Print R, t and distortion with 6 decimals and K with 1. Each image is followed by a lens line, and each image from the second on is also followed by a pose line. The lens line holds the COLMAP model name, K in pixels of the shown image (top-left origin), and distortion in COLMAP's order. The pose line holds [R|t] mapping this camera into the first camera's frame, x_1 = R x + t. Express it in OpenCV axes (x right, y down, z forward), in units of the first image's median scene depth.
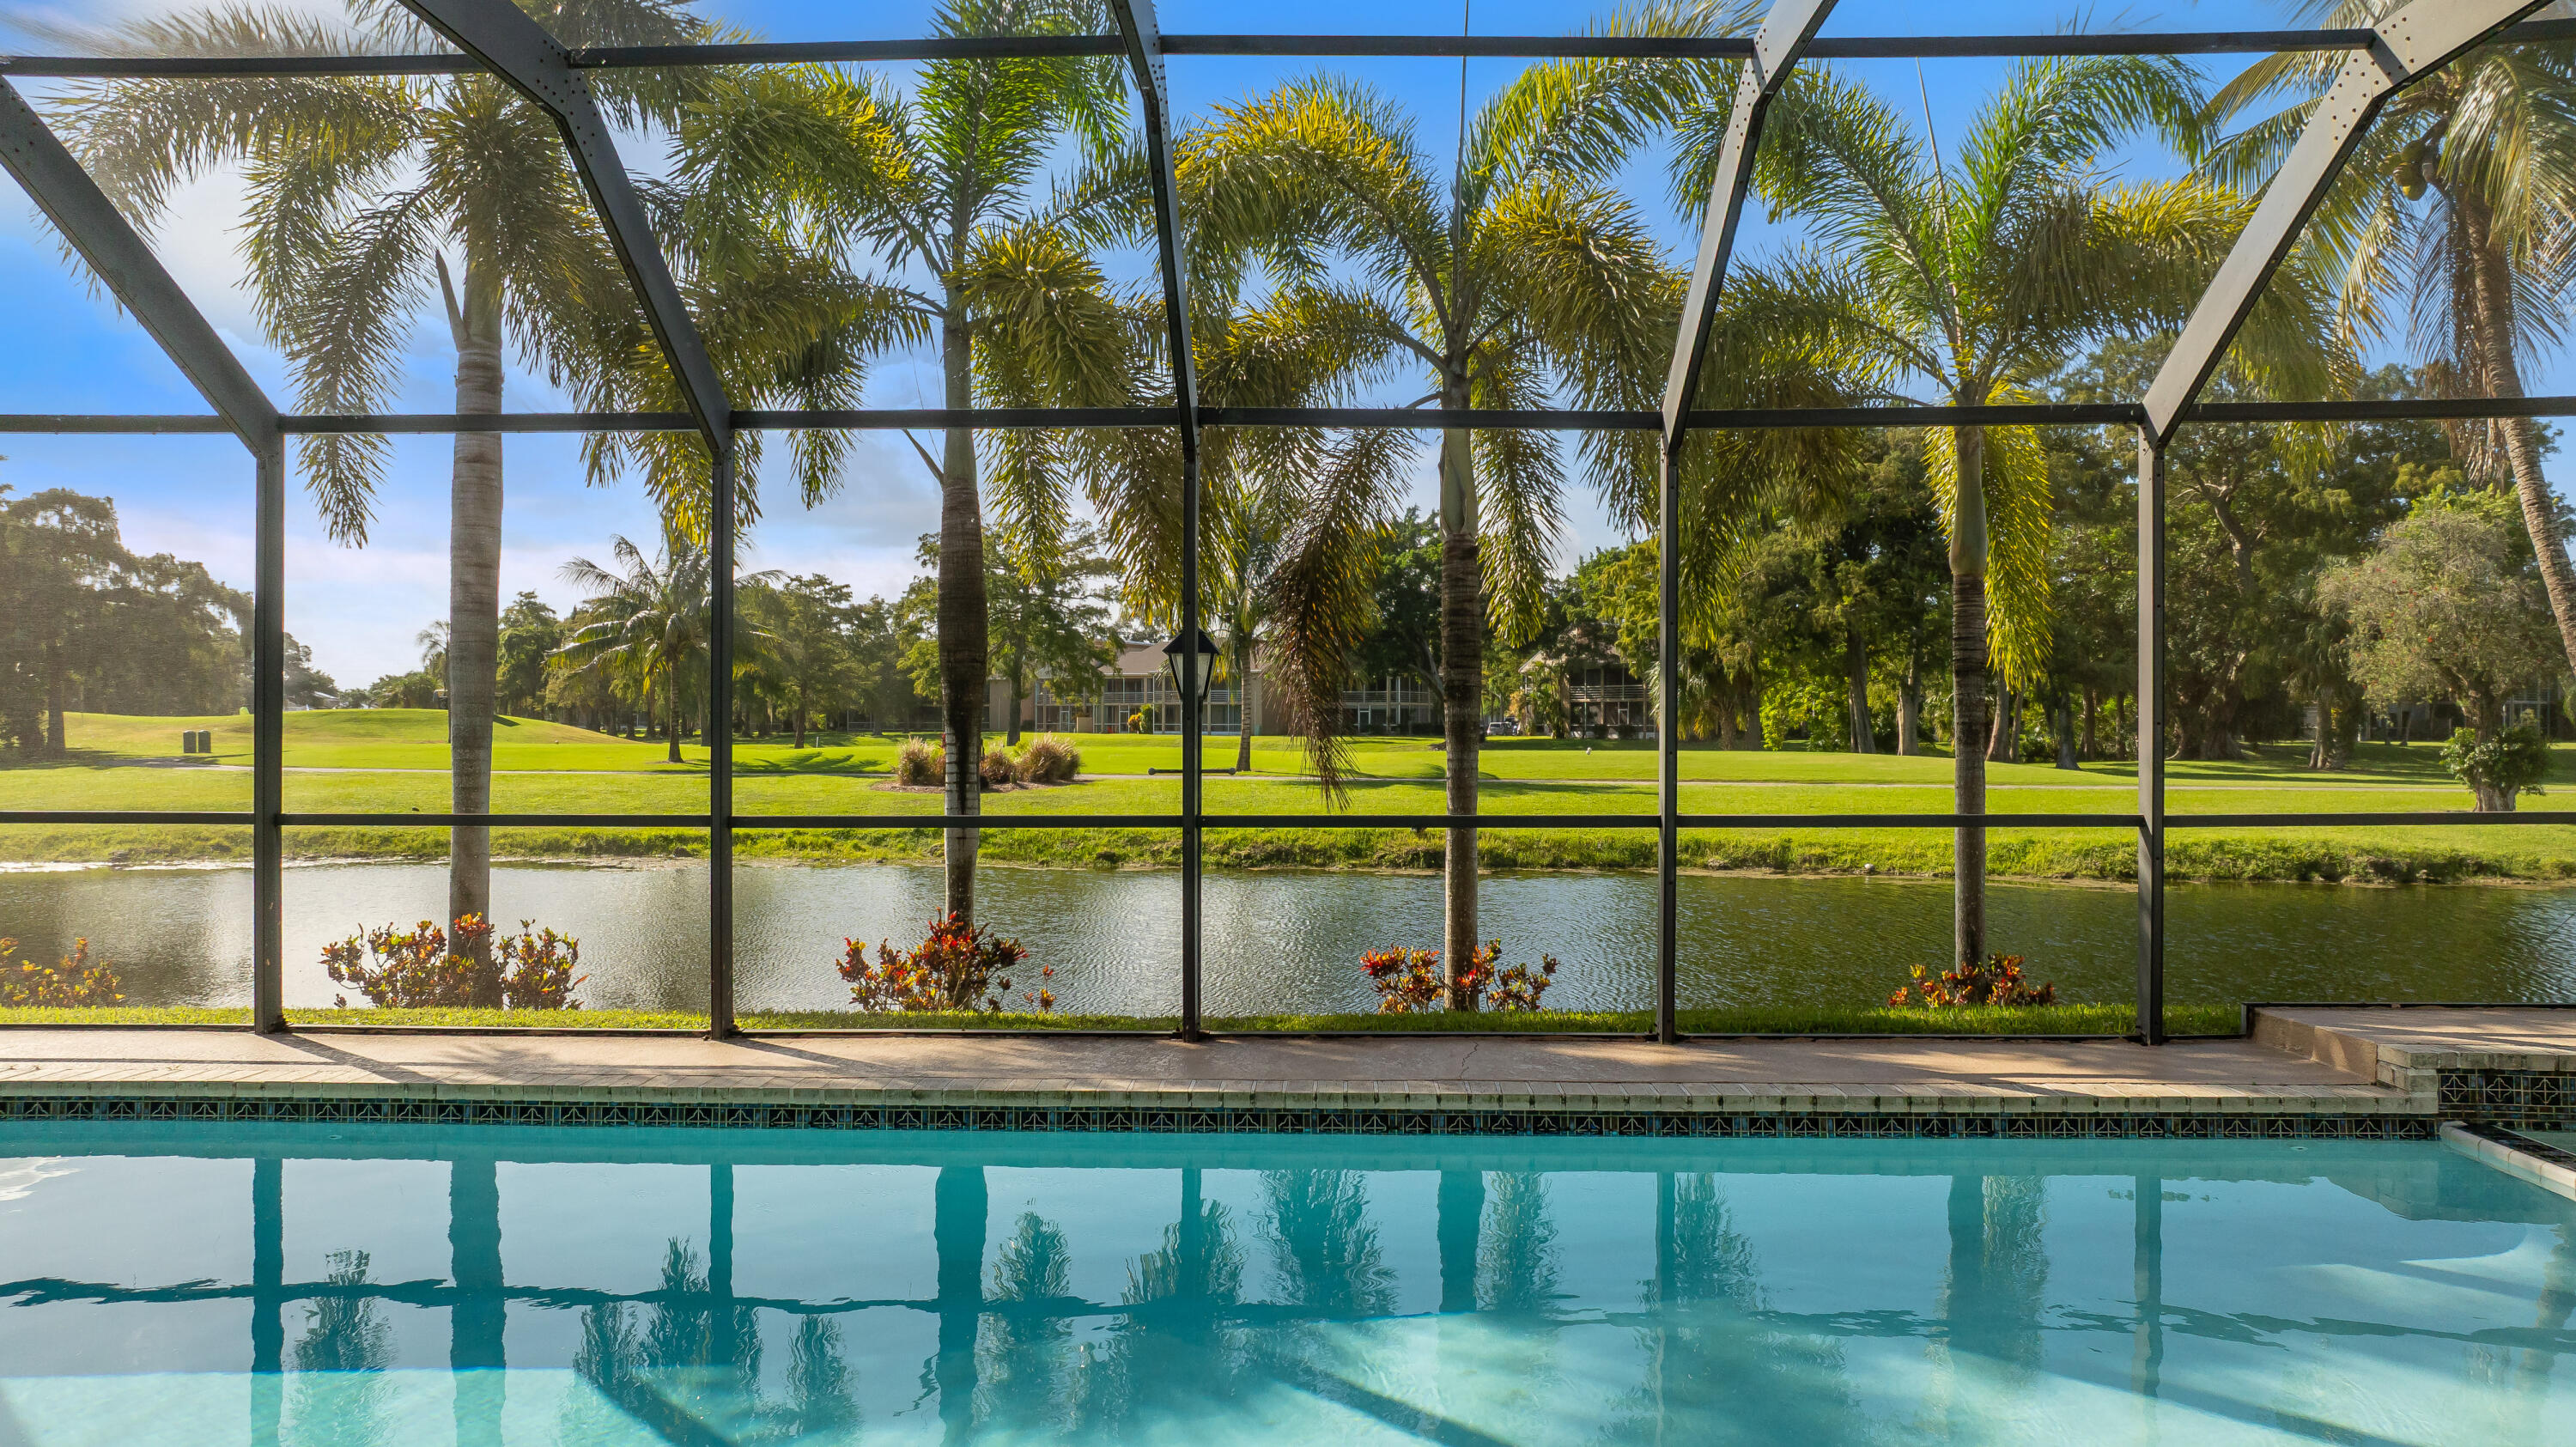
lens RADIAL K [[1808.3, 0, 1291.0], [0, 1808.3, 731.2], [0, 0, 1]] dist [-0.026606, 0.019893]
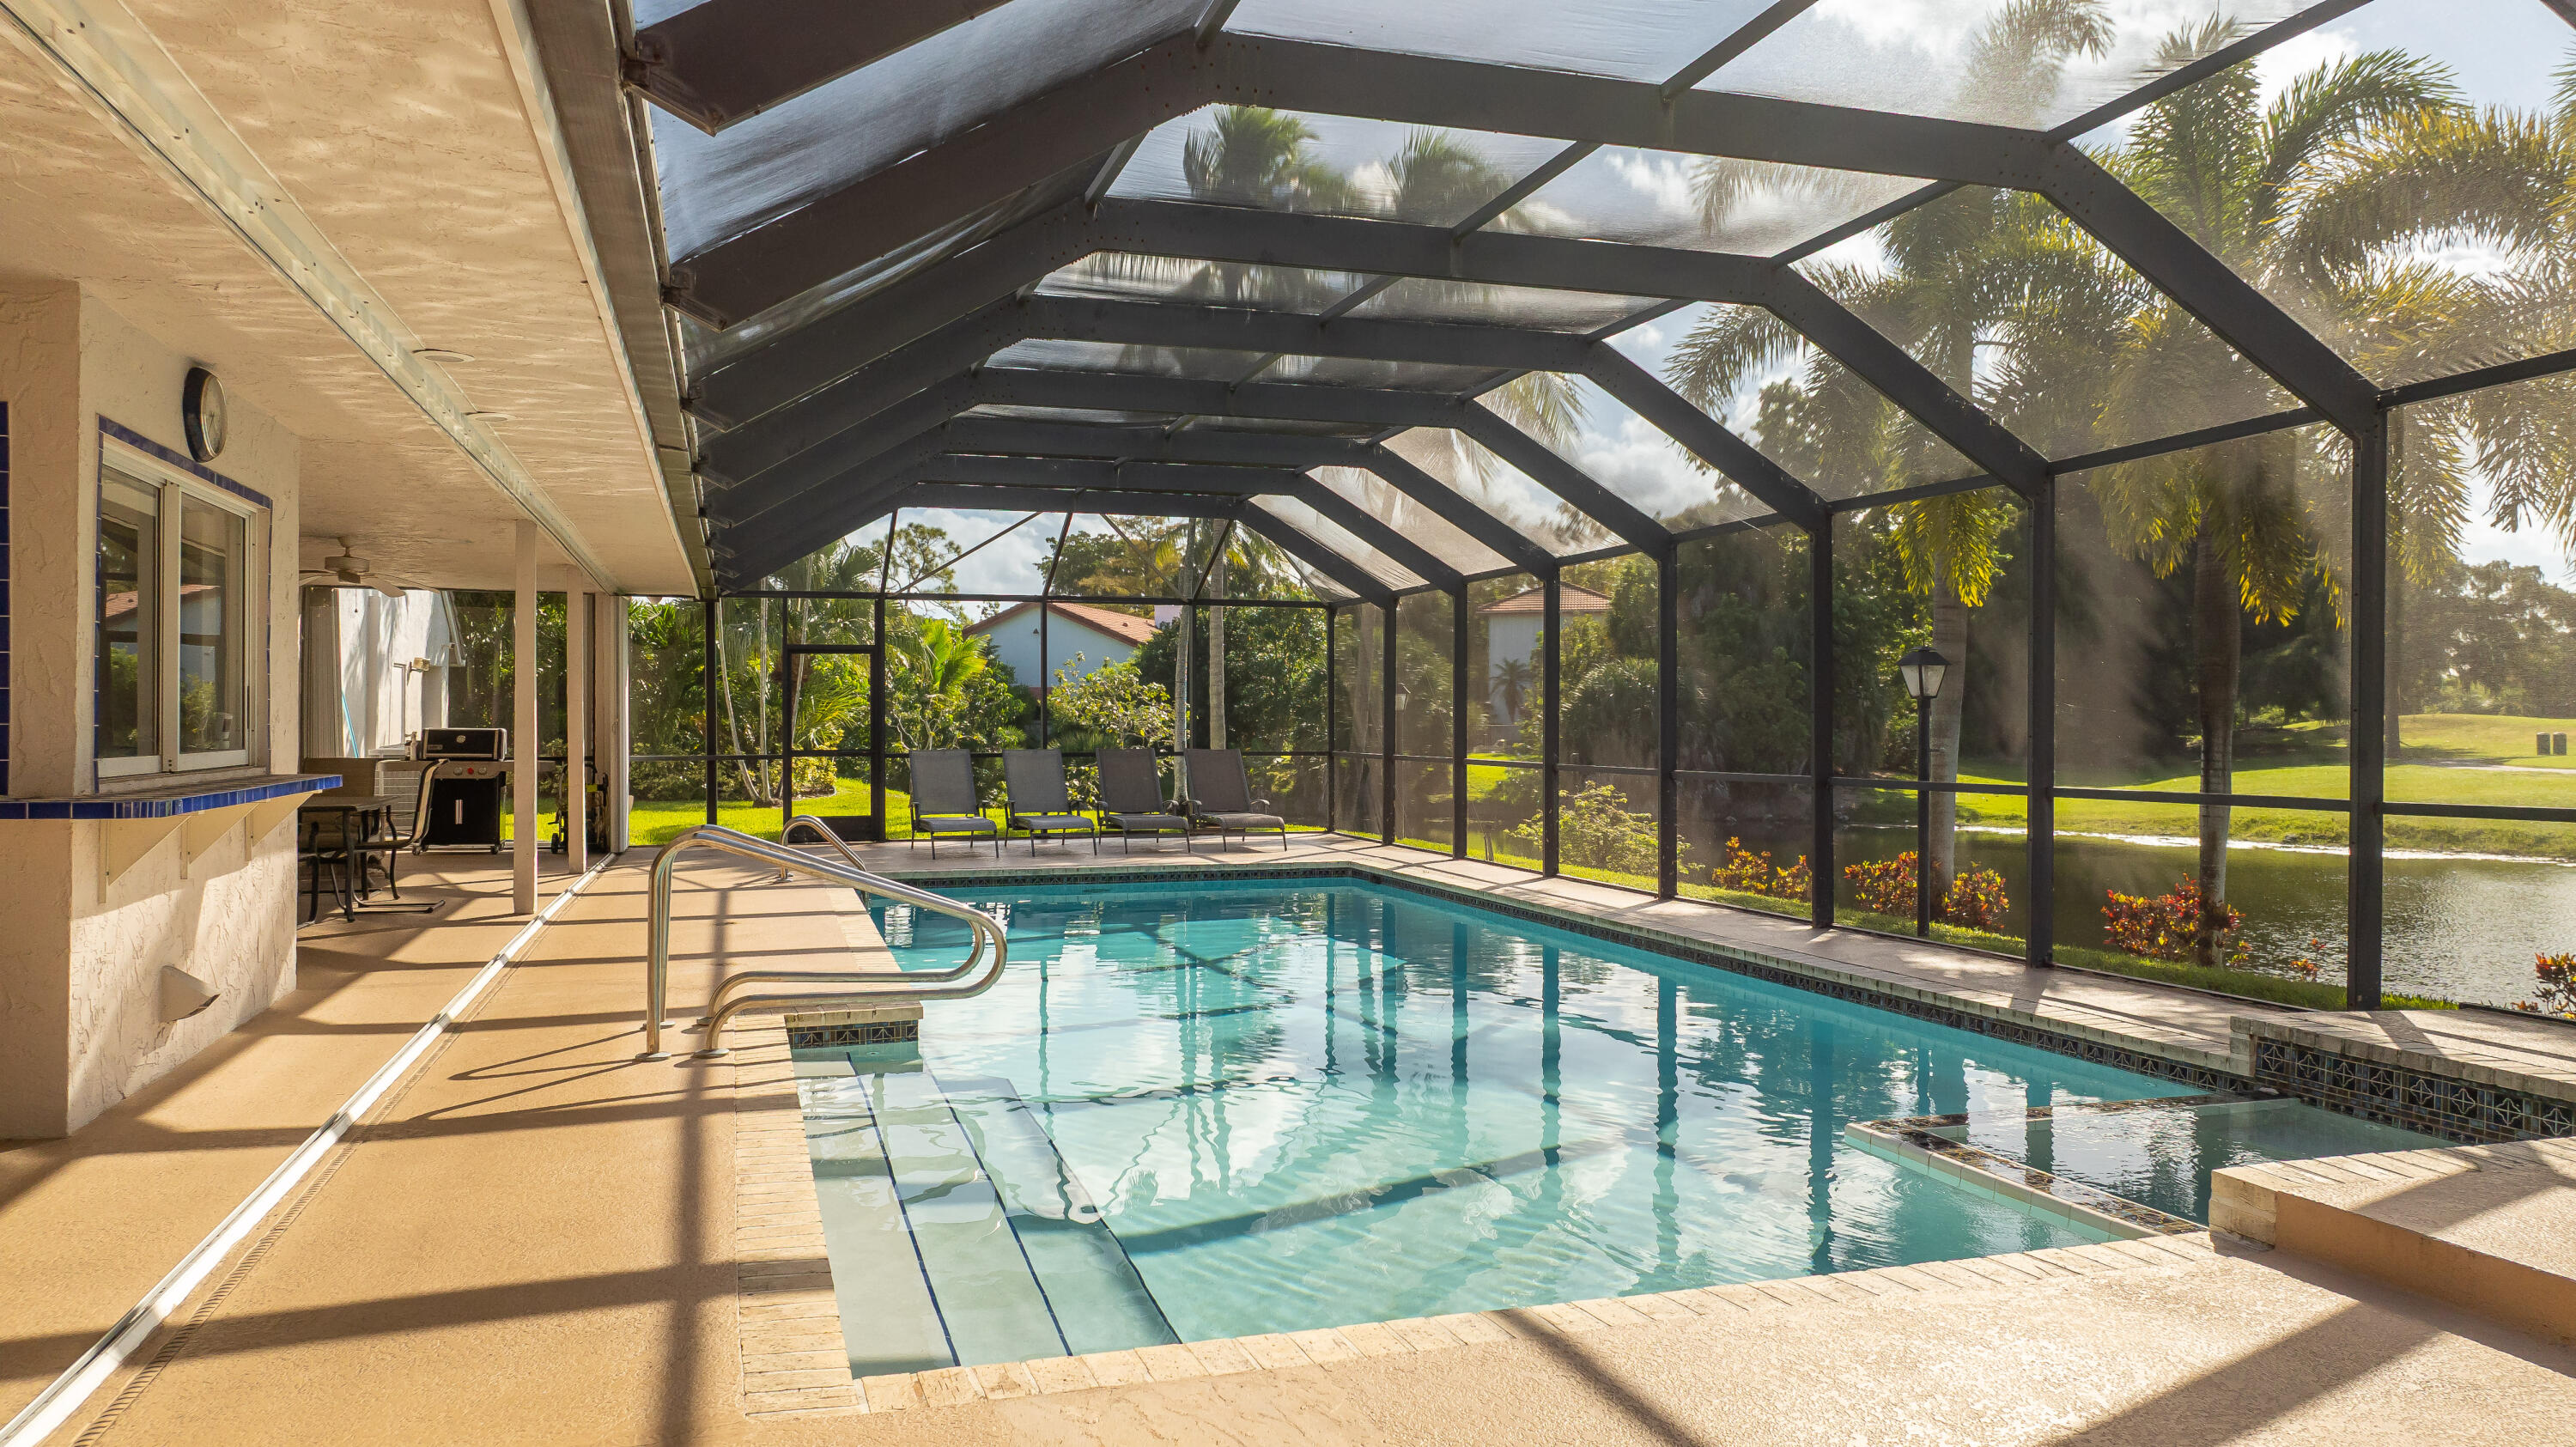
lens RADIAL K [[1808.3, 0, 1293.6], [0, 1808.3, 724.7], [0, 0, 1]] dist [-0.026606, 0.019893]
pose [[0.312747, -0.003568, -0.949830, 0.261134], [-0.001061, 0.999991, -0.004106, 0.001809], [0.949836, 0.002292, 0.312741, 0.023152]]
